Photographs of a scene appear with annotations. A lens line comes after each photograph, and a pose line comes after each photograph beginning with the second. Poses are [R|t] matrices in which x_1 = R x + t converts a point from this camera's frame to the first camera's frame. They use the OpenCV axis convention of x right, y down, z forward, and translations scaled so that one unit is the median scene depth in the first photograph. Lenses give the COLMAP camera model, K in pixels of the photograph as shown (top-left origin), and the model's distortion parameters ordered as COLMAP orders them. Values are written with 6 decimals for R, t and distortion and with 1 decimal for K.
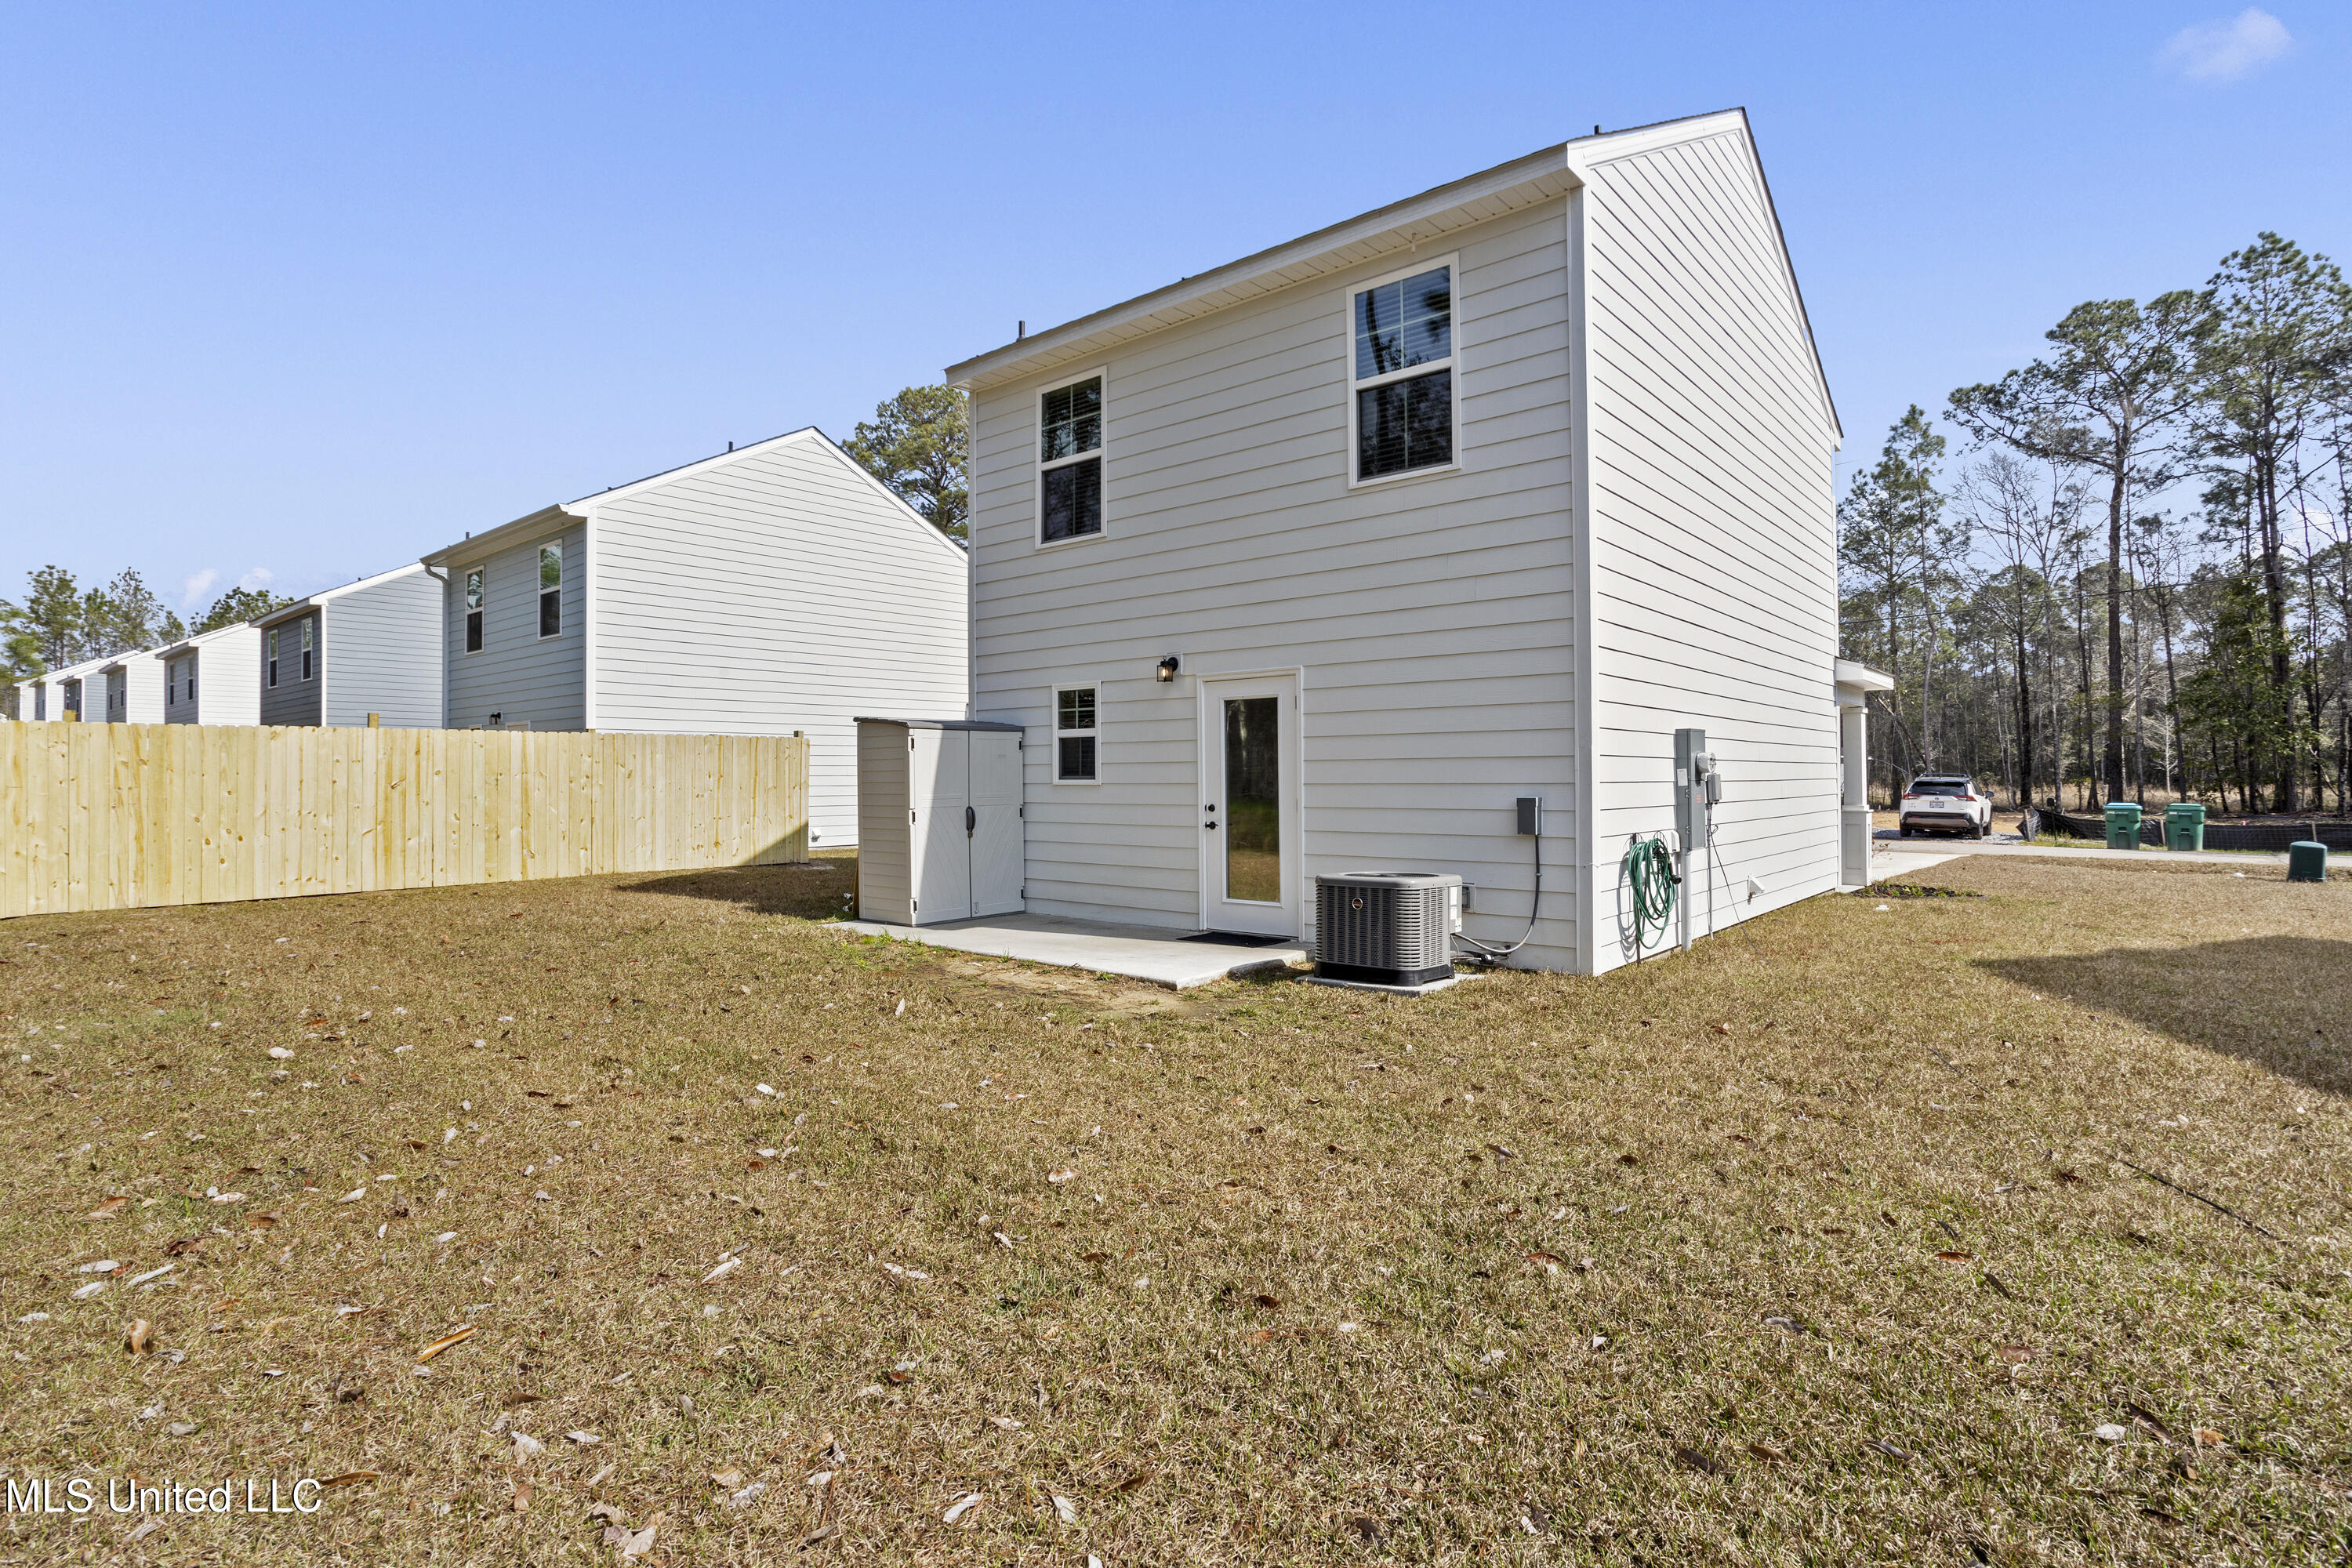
lens RADIAL K [[1156.4, 0, 1167.4], [0, 1156.4, 775.1], [0, 0, 1]] dist [-0.021971, 0.000363]
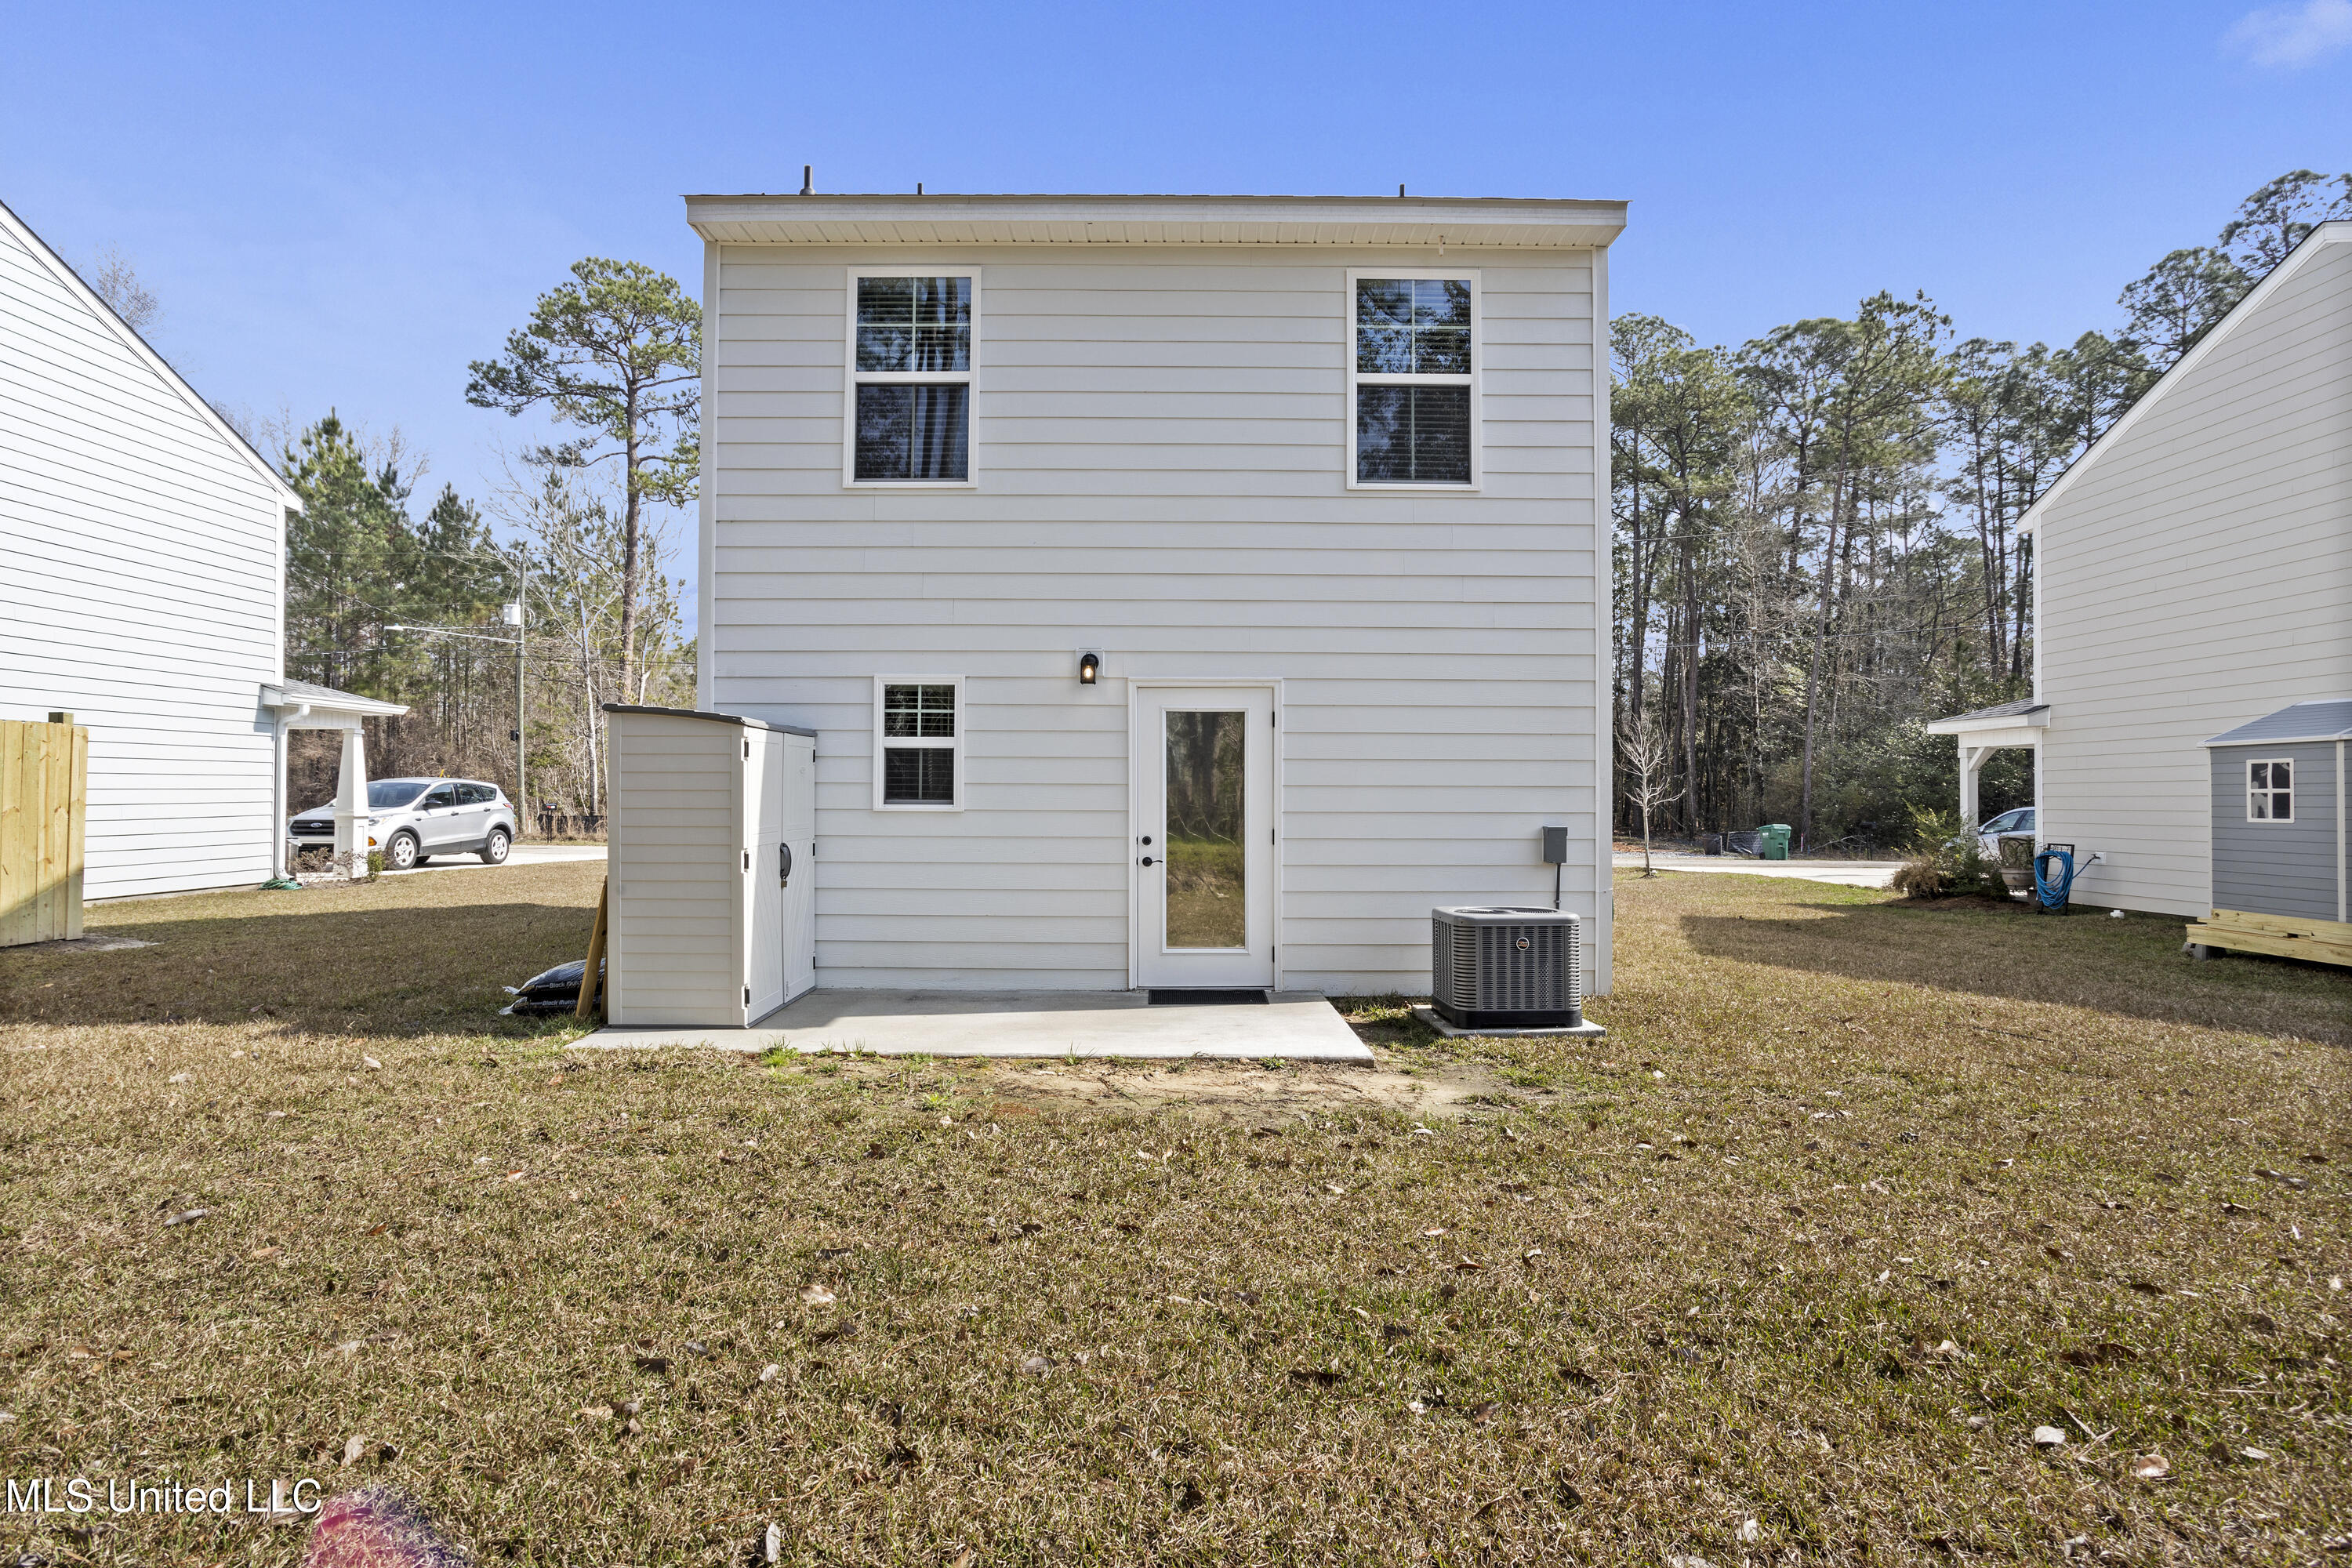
lens RADIAL K [[1156.4, 0, 1174.8], [0, 1156.4, 783.8], [0, 0, 1]] dist [-0.021971, 0.000363]
pose [[0.757335, 0.014691, 0.652861, -0.475317], [-0.009759, 0.999890, -0.011179, -0.002937], [-0.652953, 0.002095, 0.757395, 0.350727]]
